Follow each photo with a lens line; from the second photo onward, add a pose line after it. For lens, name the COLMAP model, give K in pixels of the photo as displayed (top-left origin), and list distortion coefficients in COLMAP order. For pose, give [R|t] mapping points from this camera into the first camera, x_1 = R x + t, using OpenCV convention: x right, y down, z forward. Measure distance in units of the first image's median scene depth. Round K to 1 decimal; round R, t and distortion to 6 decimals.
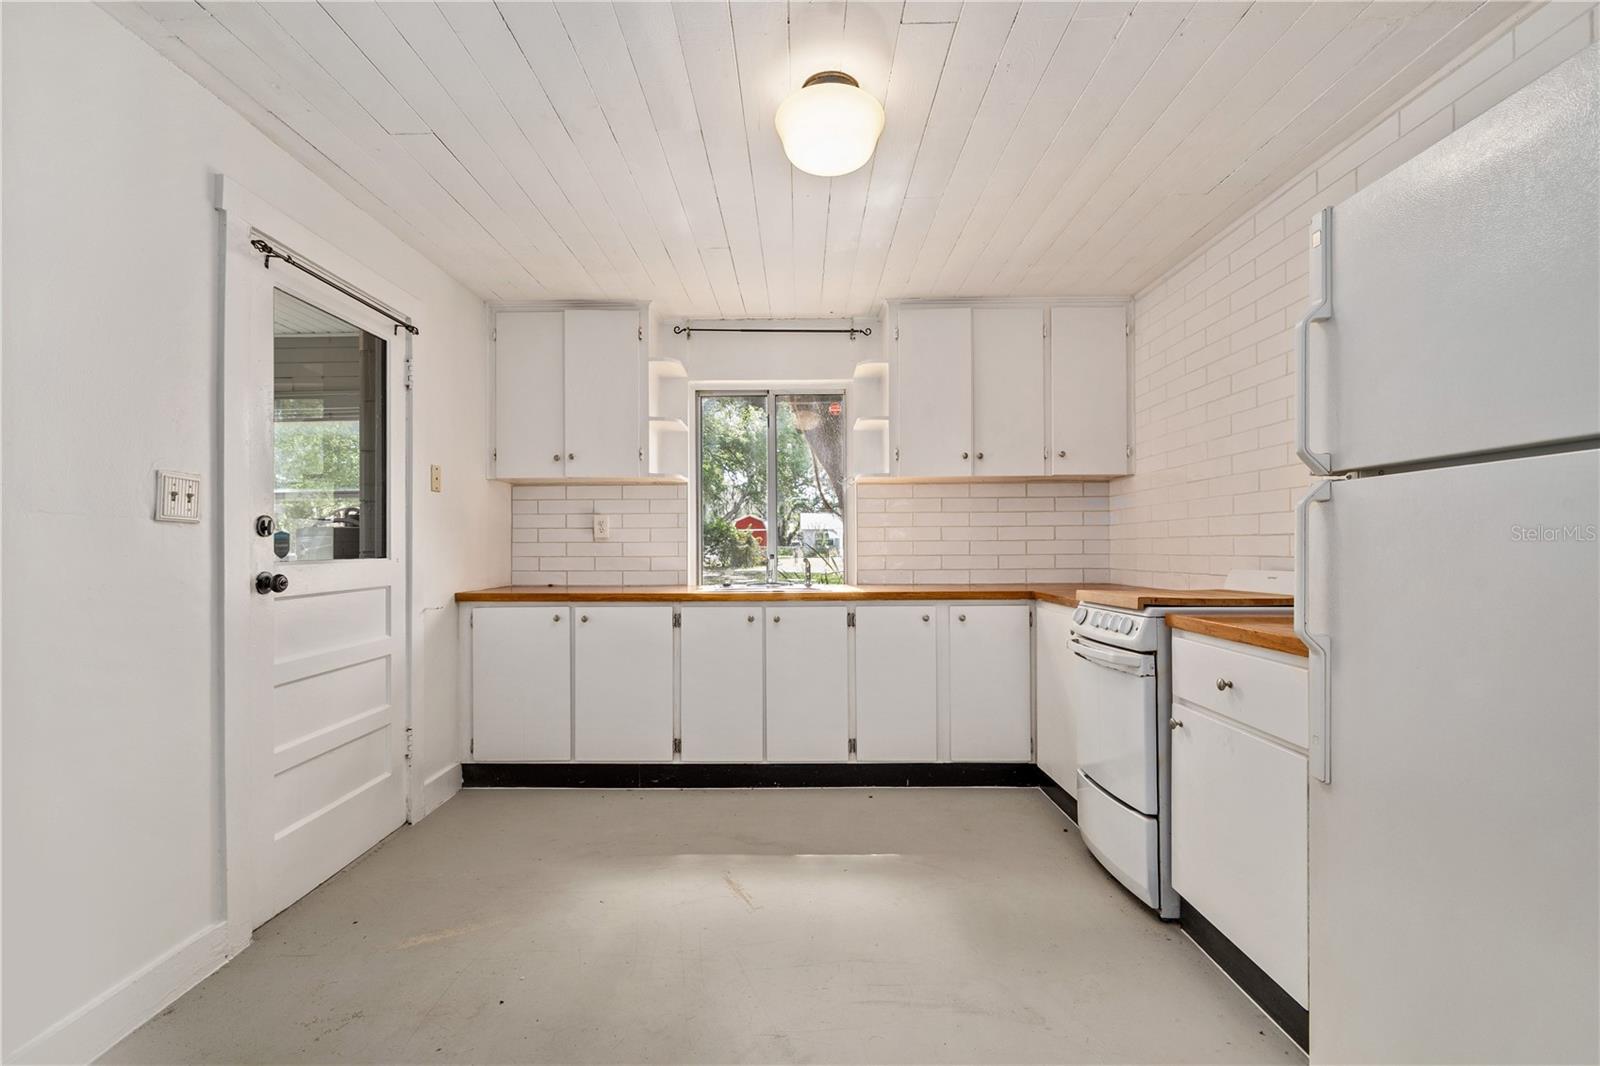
lens RADIAL K [[683.3, 0, 800.0], [0, 683.3, 533.0], [0, 0, 1]] dist [-0.000124, -0.000253]
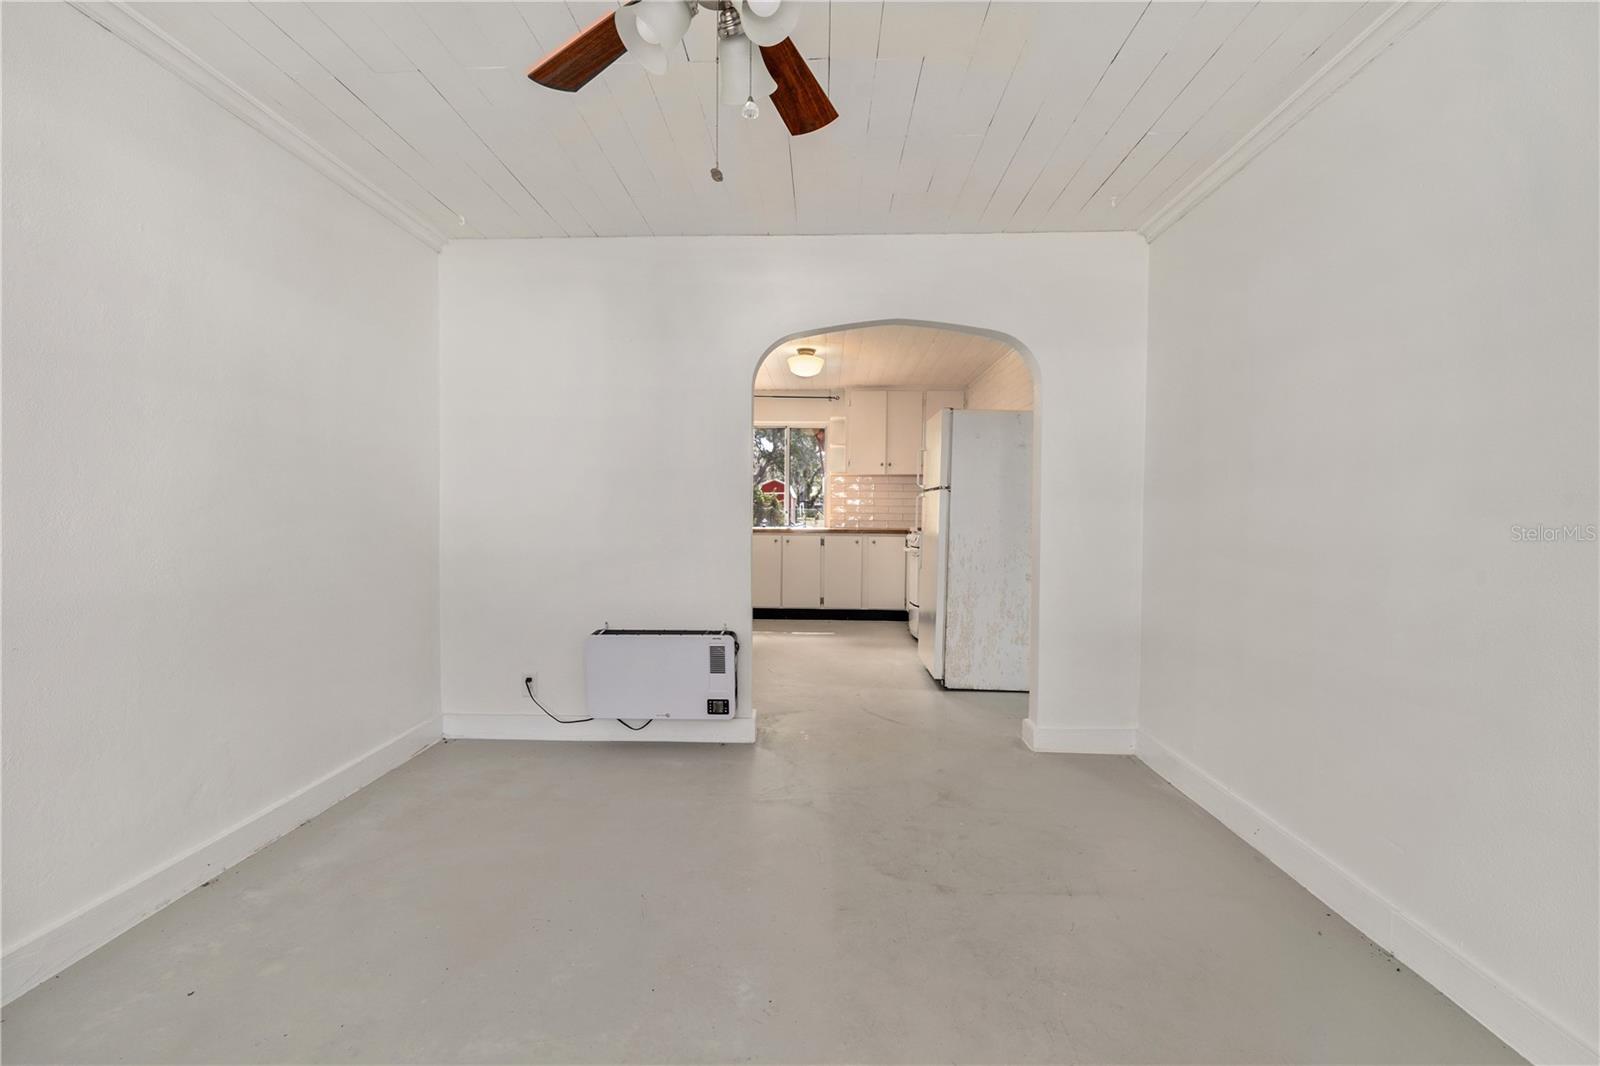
lens RADIAL K [[691.7, 0, 793.2], [0, 691.7, 506.3], [0, 0, 1]] dist [0.002715, 0.000361]
pose [[0.998835, 0.016650, -0.045289, 0.071022], [-0.015936, 0.999744, 0.016088, -0.015863], [0.045545, -0.015348, 0.998844, -1.036400]]
